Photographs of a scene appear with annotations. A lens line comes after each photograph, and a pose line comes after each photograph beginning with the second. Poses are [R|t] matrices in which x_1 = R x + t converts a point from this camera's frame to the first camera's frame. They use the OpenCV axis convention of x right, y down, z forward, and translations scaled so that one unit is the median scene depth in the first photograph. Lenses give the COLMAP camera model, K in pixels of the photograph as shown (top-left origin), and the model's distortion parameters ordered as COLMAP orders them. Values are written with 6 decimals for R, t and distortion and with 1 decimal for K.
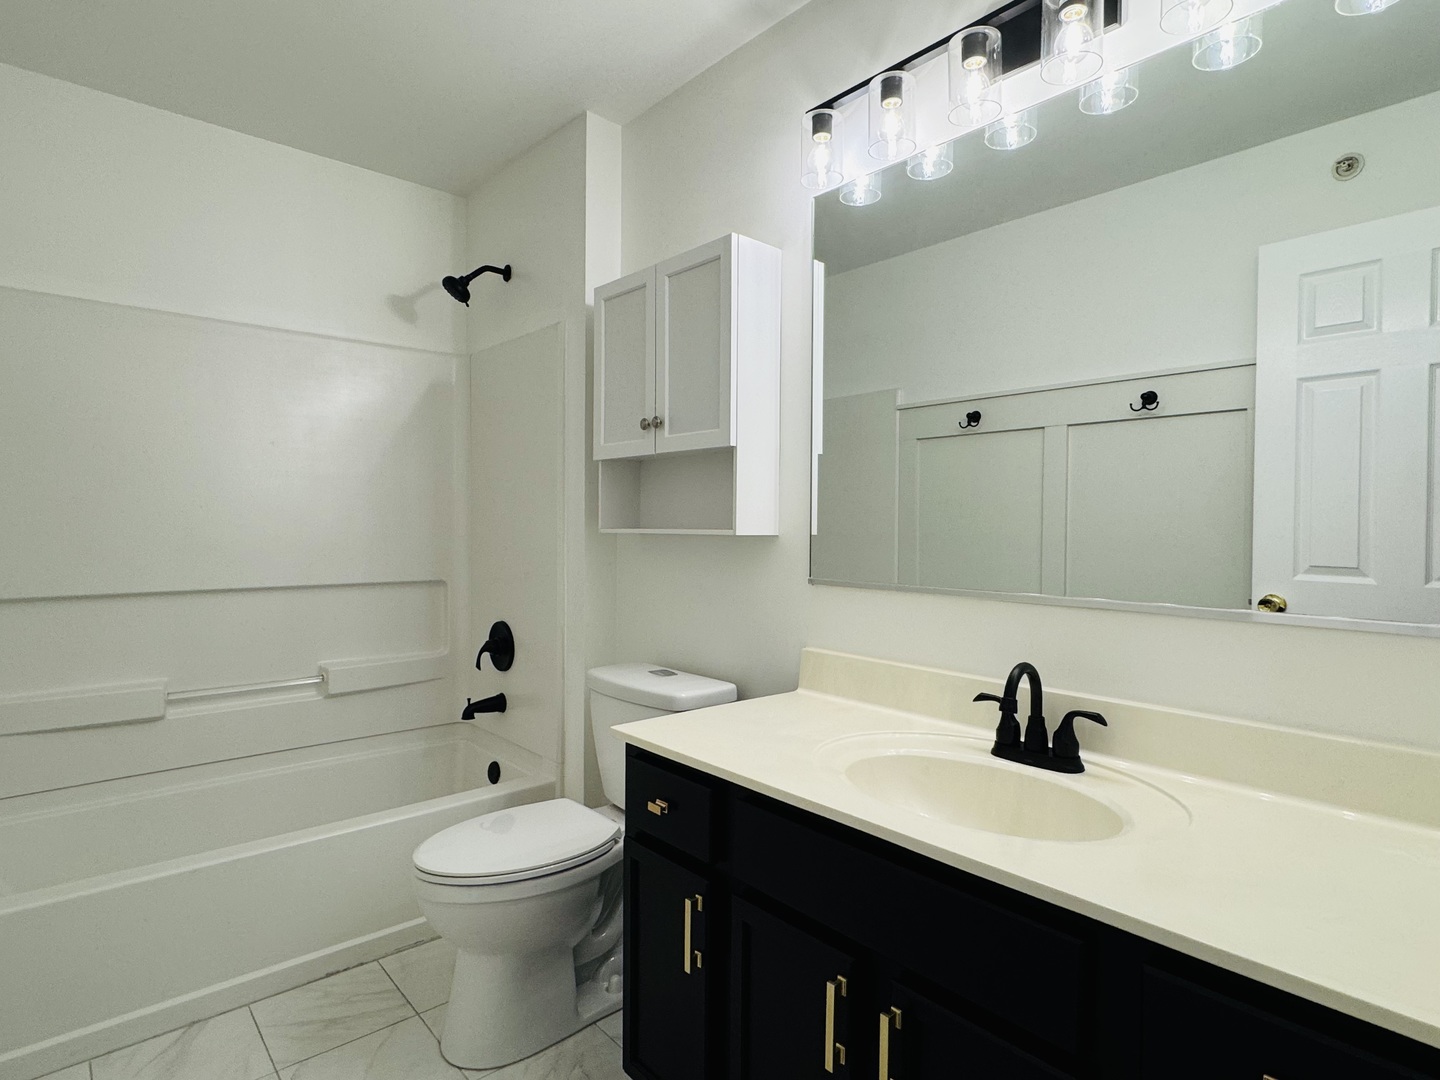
lens RADIAL K [[783.0, 0, 720.0], [0, 783.0, 540.0], [0, 0, 1]] dist [-0.016099, 0.001188]
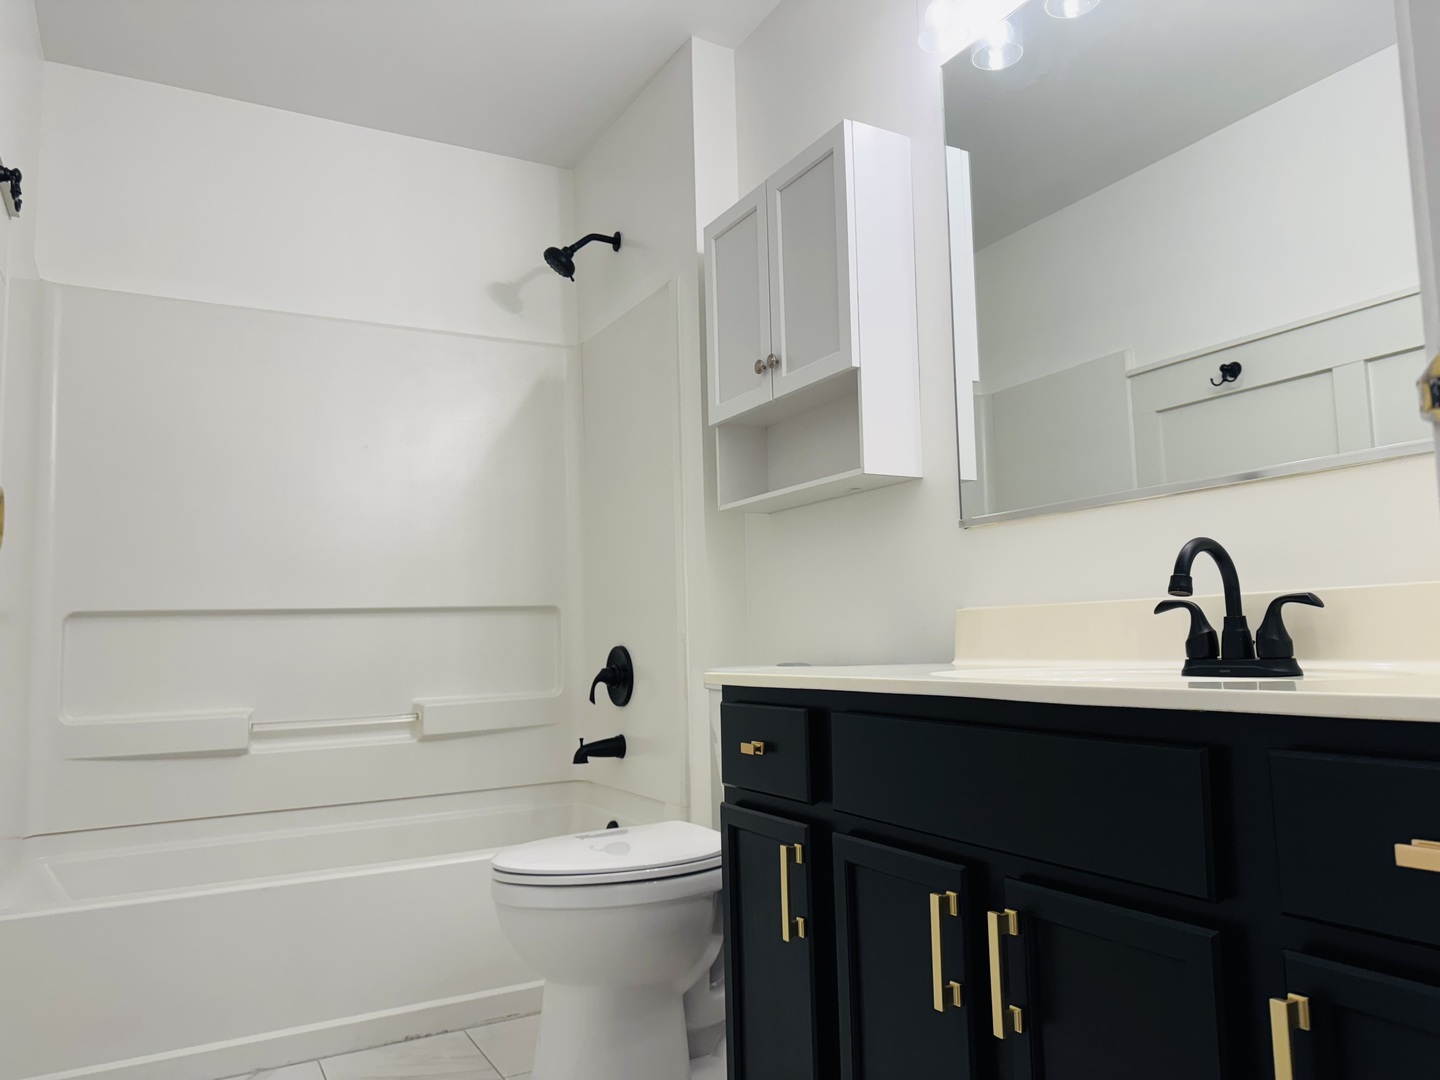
lens RADIAL K [[1023.2, 0, 720.0], [0, 1023.2, 540.0], [0, 0, 1]] dist [0.089129, -0.149839]
pose [[0.974735, -0.054623, -0.216582, 0.084700], [0.029153, 0.992455, -0.119096, 0.155689], [0.221453, 0.109773, 0.968973, -0.057628]]
